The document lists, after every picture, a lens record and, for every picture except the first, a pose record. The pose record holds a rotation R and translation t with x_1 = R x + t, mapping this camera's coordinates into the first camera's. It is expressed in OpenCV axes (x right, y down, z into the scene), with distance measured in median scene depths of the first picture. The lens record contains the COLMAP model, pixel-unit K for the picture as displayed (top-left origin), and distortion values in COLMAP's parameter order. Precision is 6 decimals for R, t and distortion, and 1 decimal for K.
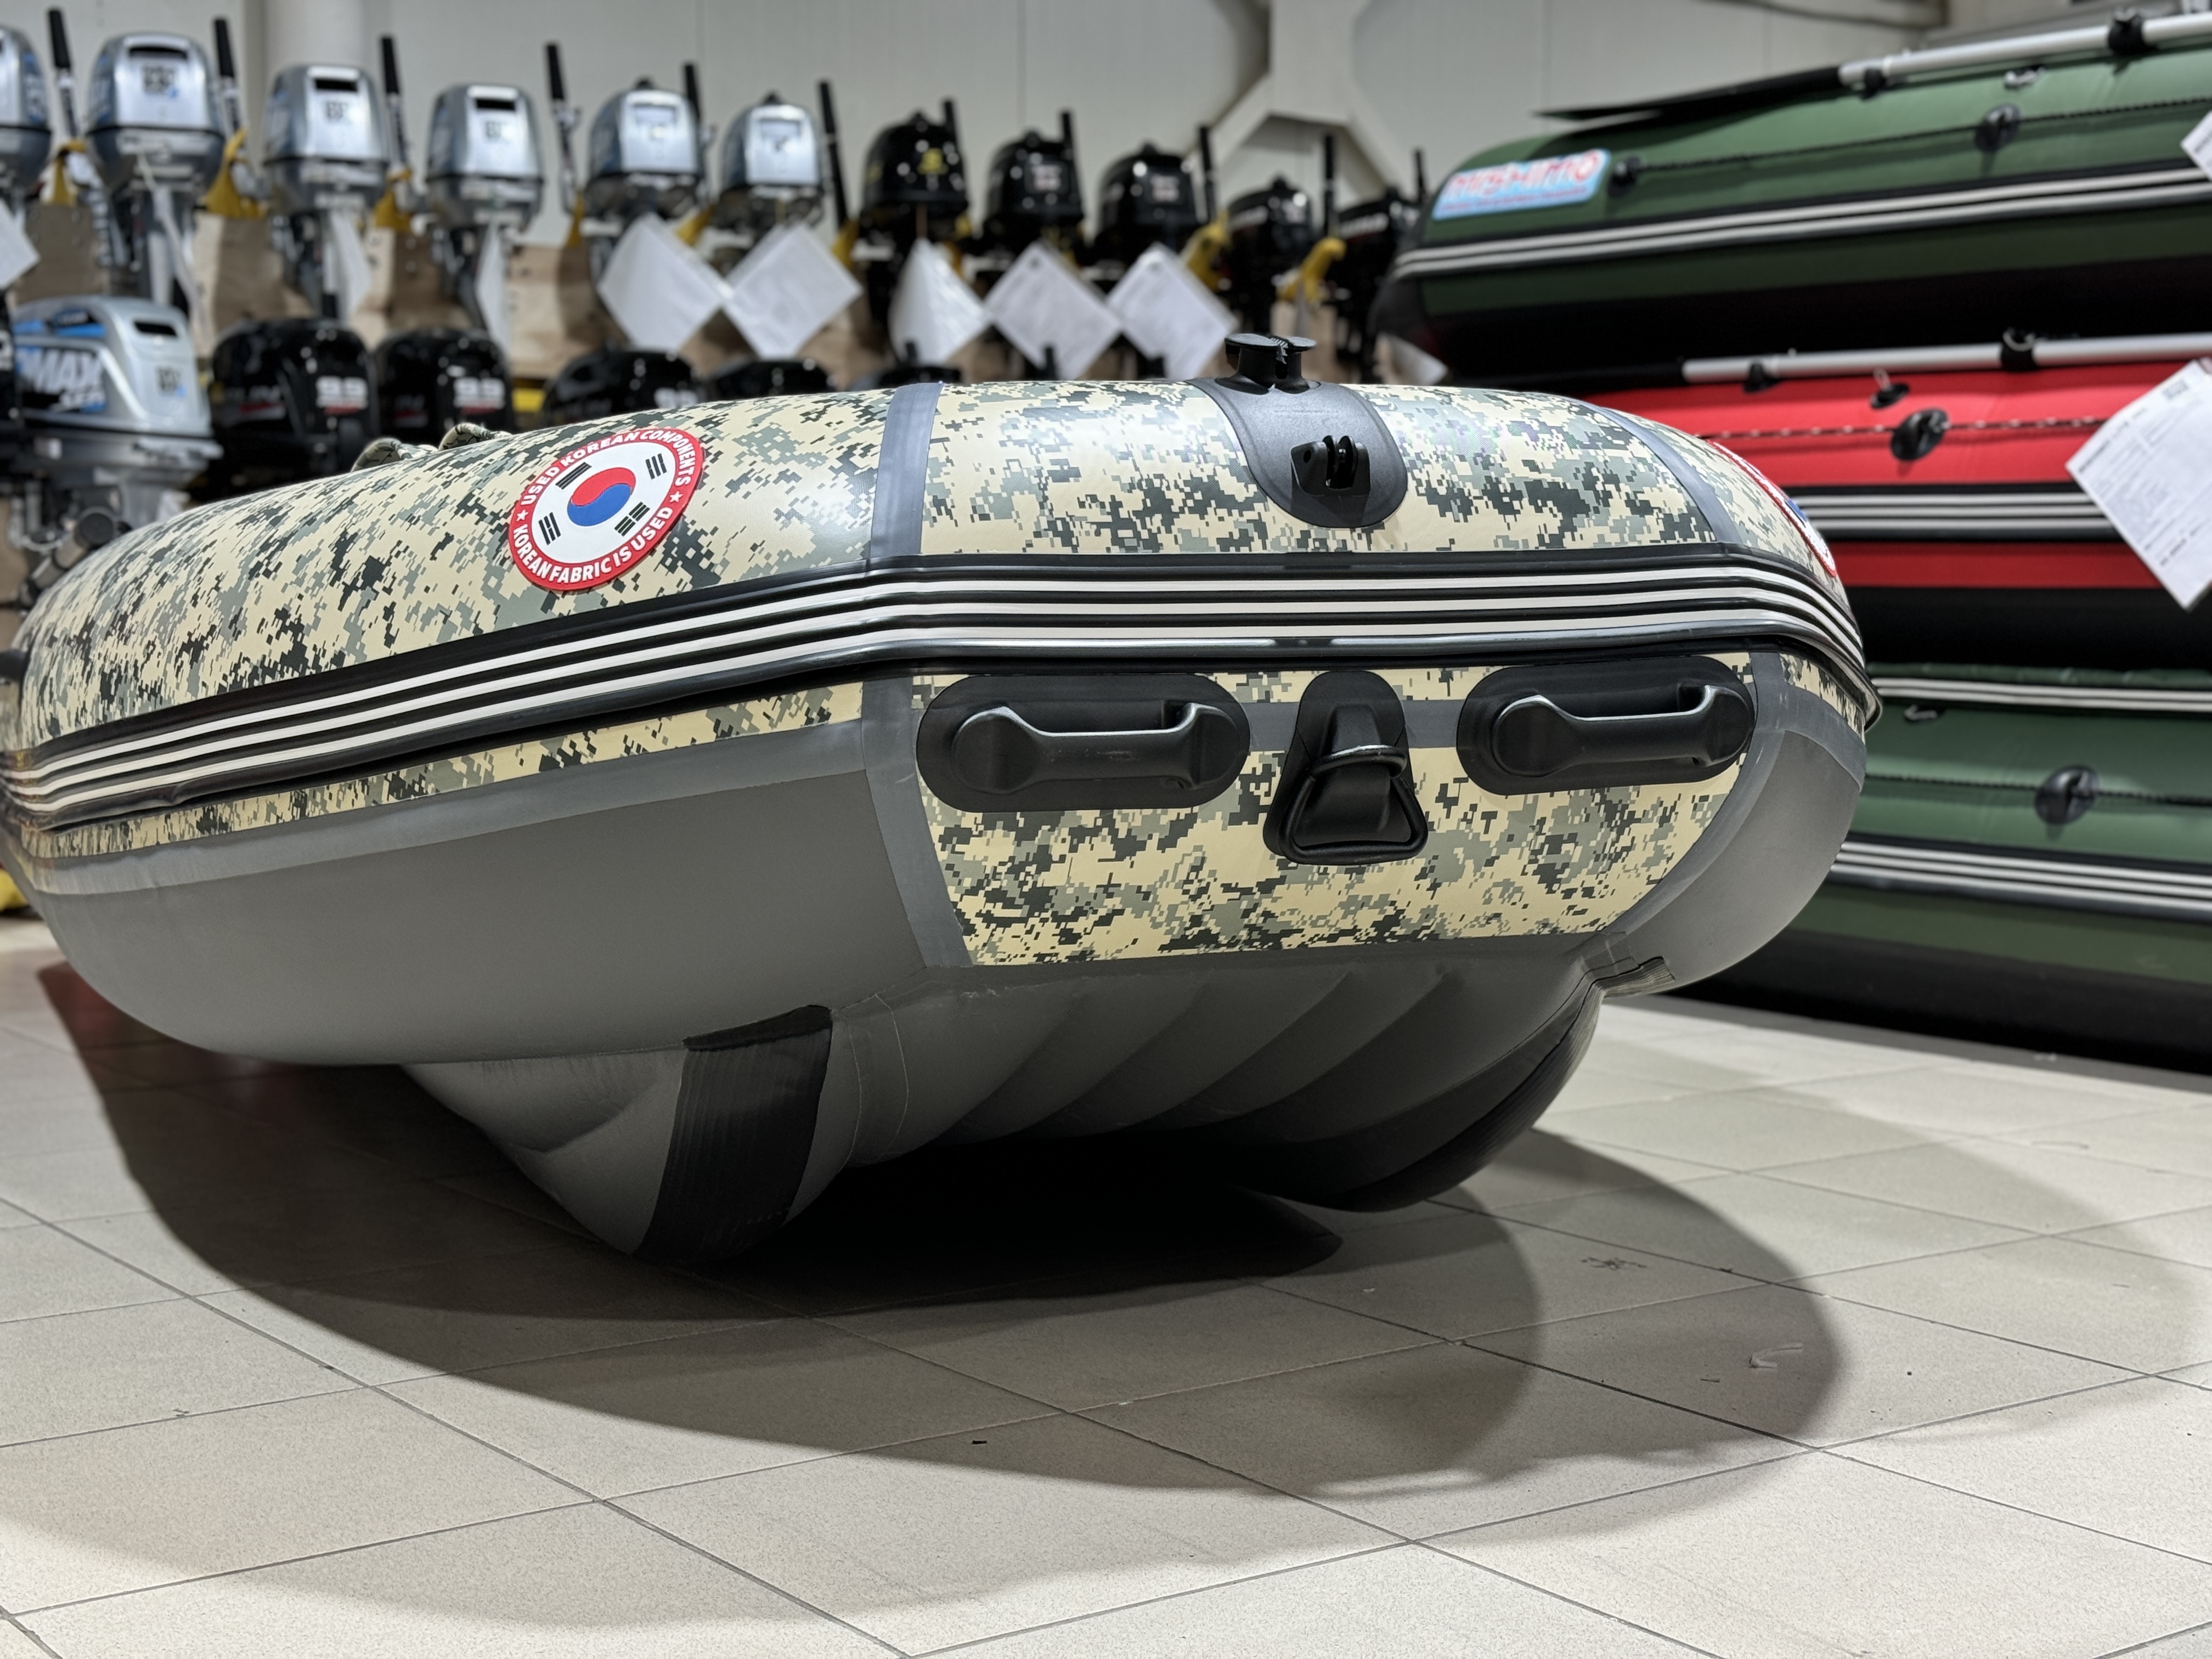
lens RADIAL K [[3118.1, 0, 1162.6], [0, 3118.1, 829.1], [0, 0, 1]] dist [0.191038, -0.342432]
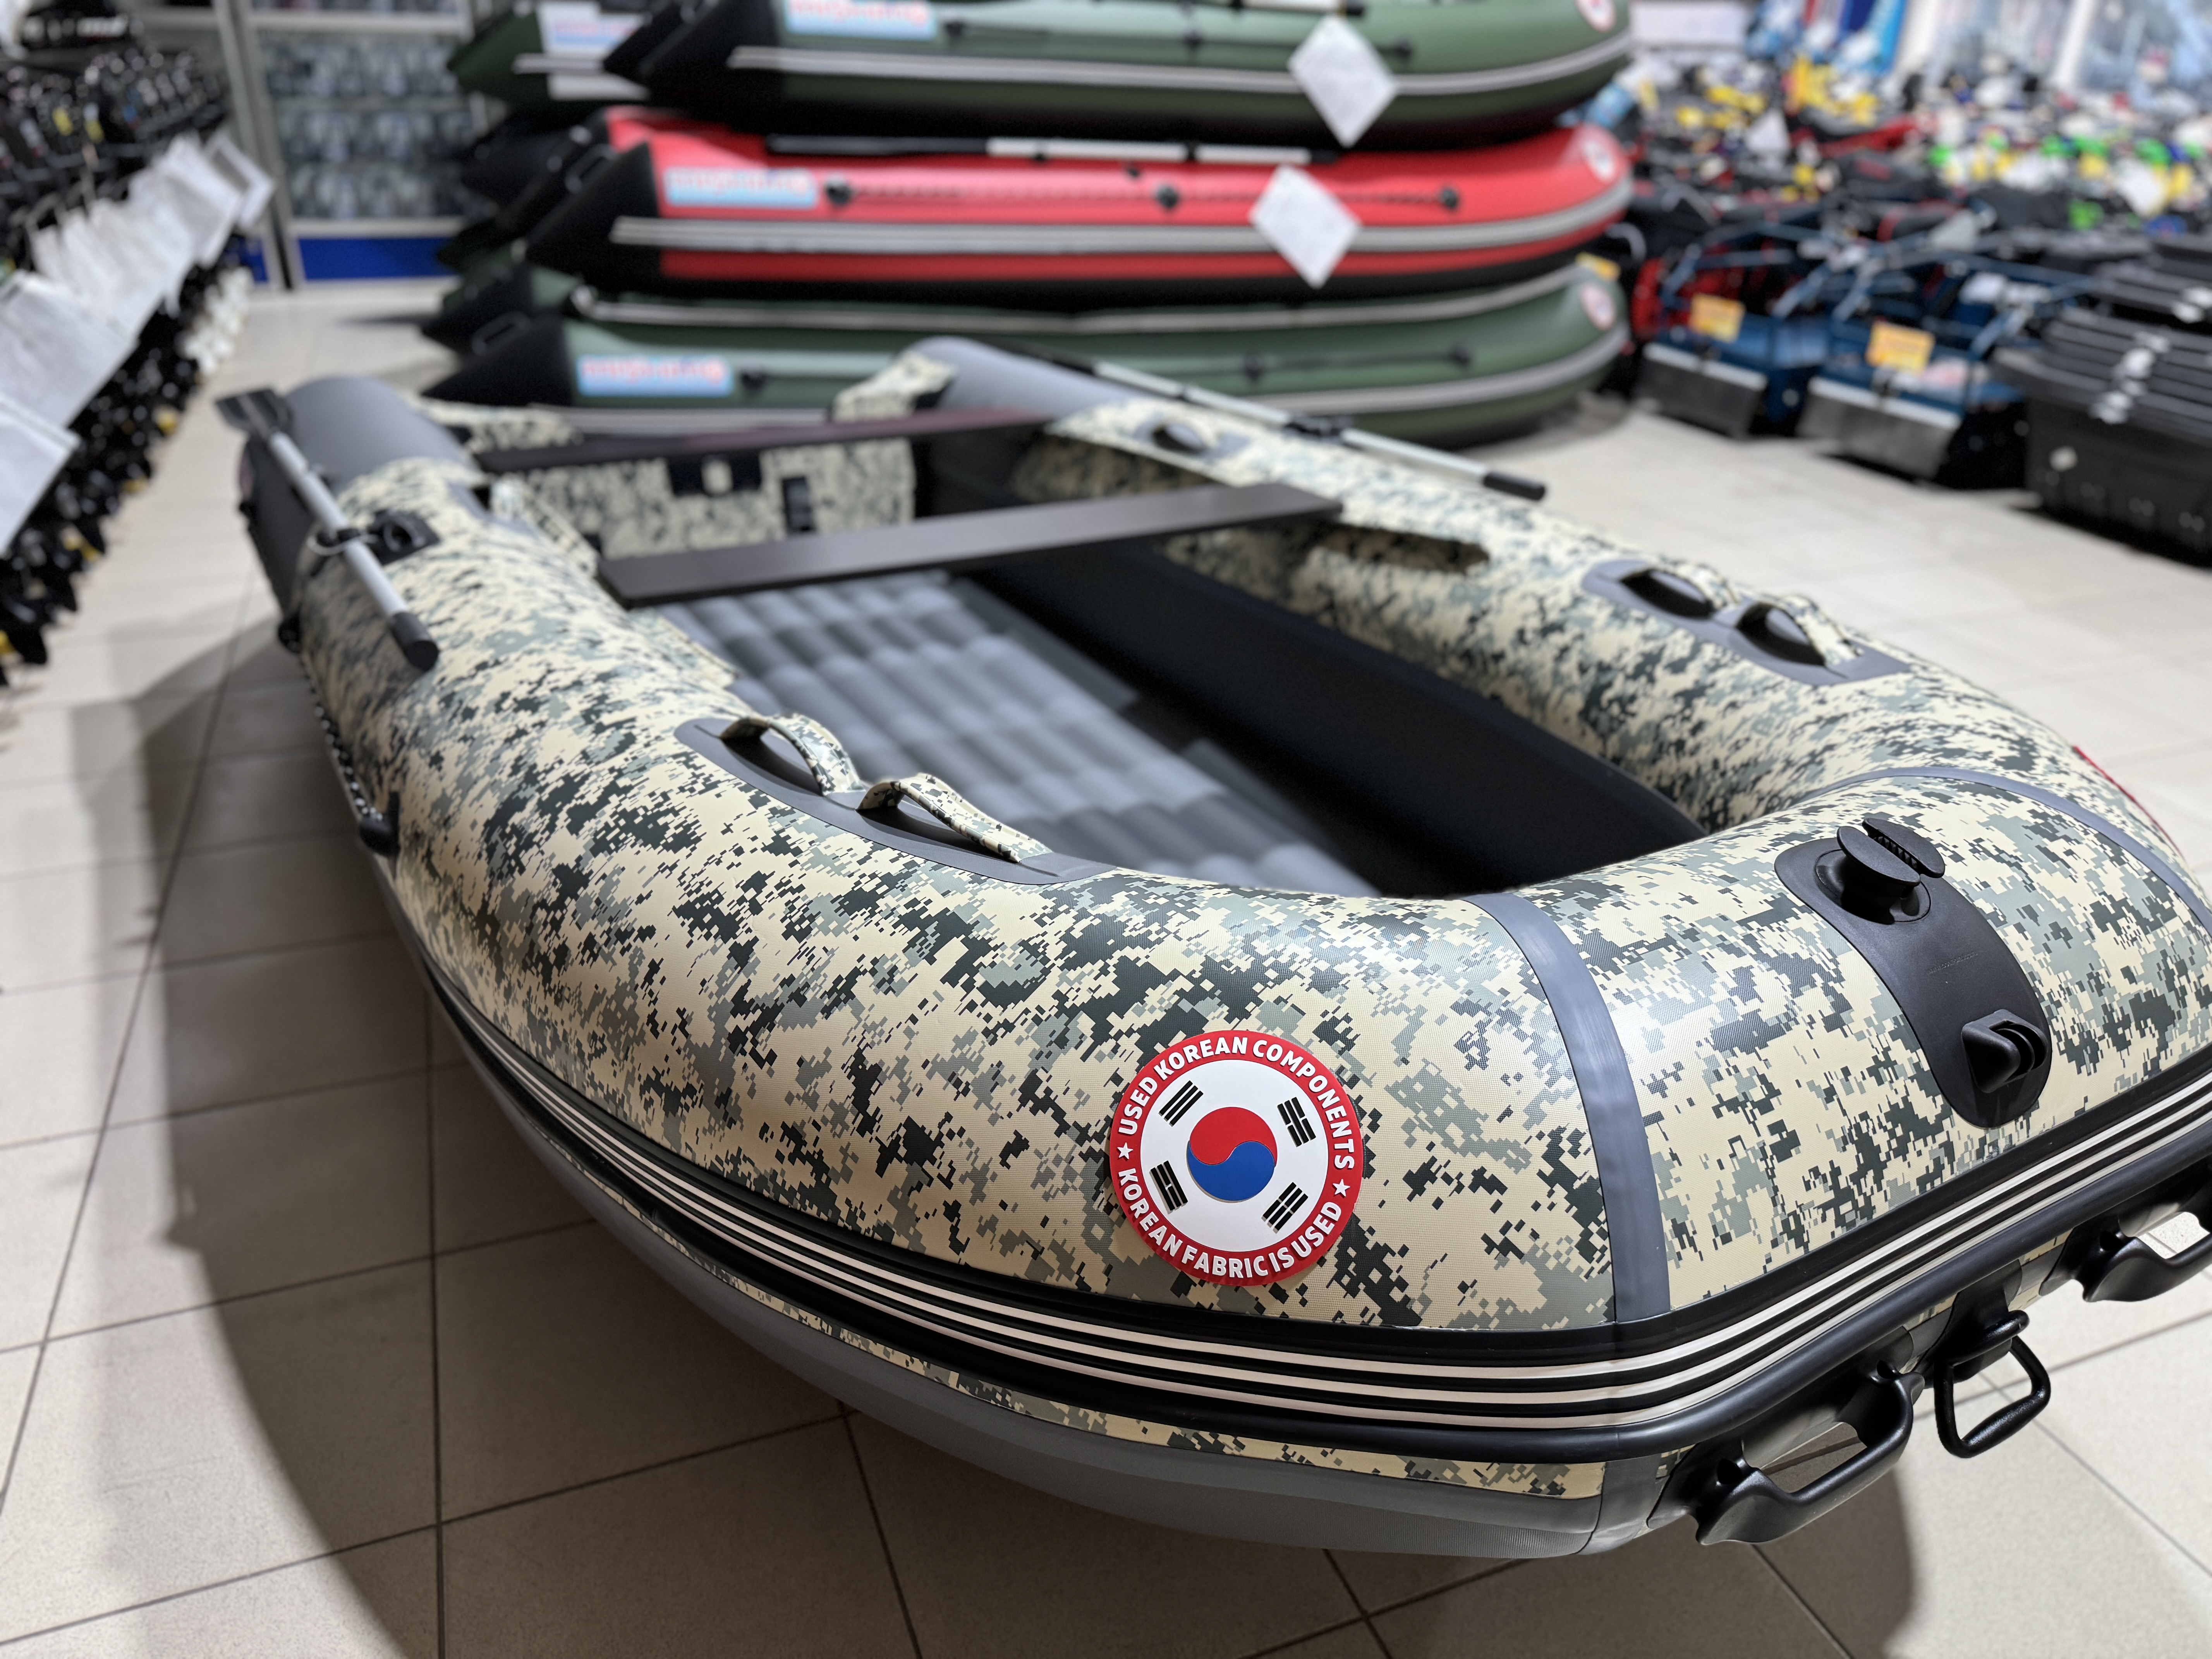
lens RADIAL K [[1550.4, 0, 1106.0], [0, 1550.4, 829.5], [0, 0, 1]] dist [-0.000299, -0.002711]
pose [[0.987976, -0.046600, 0.147420, -0.269851], [-0.015074, 0.919922, 0.391812, -0.350727], [-0.153873, -0.389323, 0.908158, 0.655762]]
